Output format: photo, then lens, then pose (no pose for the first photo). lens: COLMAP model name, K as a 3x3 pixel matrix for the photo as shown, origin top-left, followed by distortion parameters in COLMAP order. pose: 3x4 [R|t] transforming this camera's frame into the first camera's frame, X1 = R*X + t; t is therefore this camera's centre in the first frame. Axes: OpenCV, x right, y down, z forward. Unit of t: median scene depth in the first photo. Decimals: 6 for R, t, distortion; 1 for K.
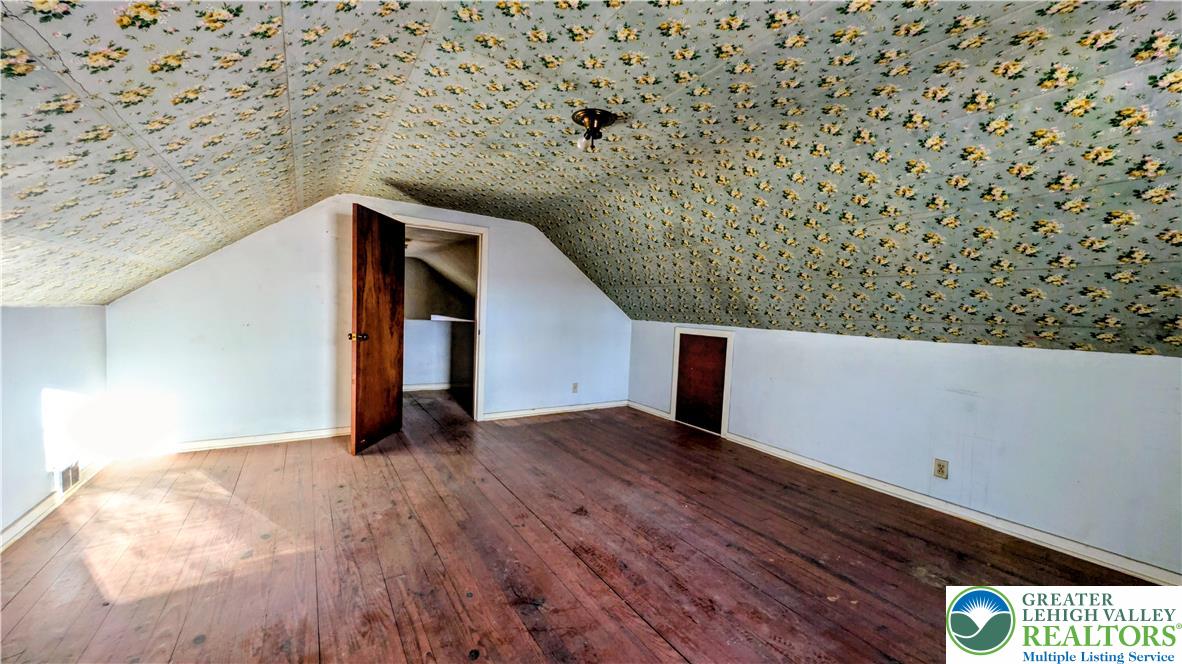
lens RADIAL K [[451.2, 0, 590.9], [0, 451.2, 337.7], [0, 0, 1]] dist [0.001402, 0.000043]
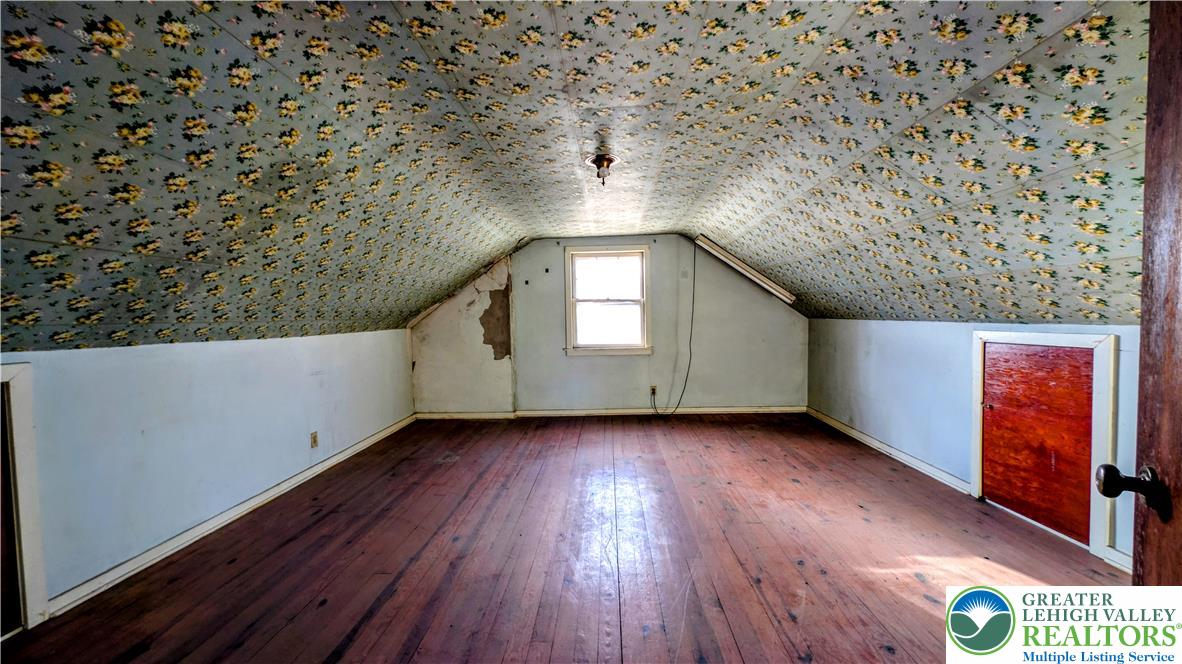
lens RADIAL K [[451.2, 0, 590.9], [0, 451.2, 337.7], [0, 0, 1]] dist [0.001402, 0.000043]
pose [[-0.829879, -0.047800, 0.555892, -0.514854], [0.022435, 0.992659, 0.118849, -0.112261], [-0.557492, 0.111102, -0.822714, 1.580110]]
